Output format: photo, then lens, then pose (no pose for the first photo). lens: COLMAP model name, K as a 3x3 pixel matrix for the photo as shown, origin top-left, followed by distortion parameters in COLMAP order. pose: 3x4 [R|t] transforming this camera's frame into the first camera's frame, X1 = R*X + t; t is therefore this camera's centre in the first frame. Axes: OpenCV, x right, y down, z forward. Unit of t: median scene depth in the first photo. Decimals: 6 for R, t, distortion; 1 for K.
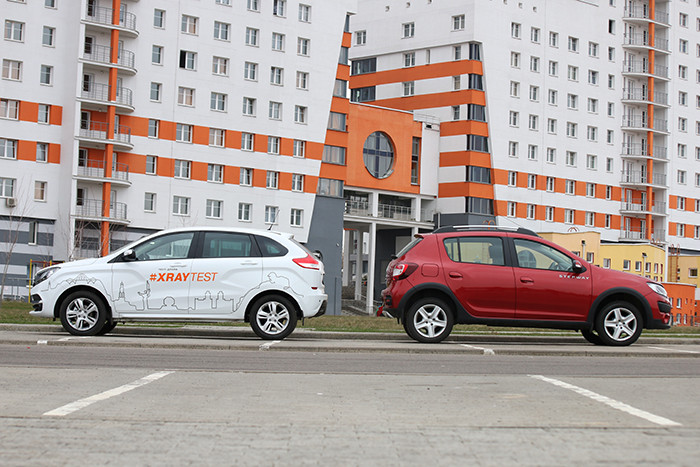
lens RADIAL K [[1611.0, 0, 350.0], [0, 1611.0, 233.5], [0, 0, 1]] dist [-0.281825, 0.348583]
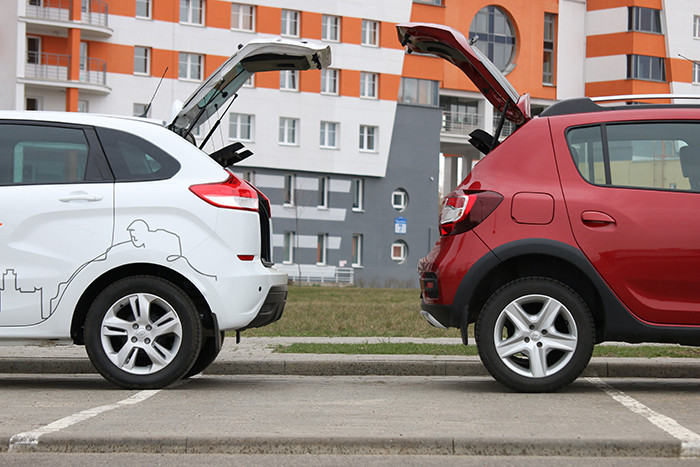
lens RADIAL K [[2260.3, 0, 350.0], [0, 2260.3, 233.5], [0, 0, 1]] dist [0.113220, 1.068985]
pose [[0.998586, -0.015540, -0.050841, 0.032843], [0.017028, 0.999436, 0.028953, 0.012052], [0.050362, -0.029778, 0.998287, 0.438379]]
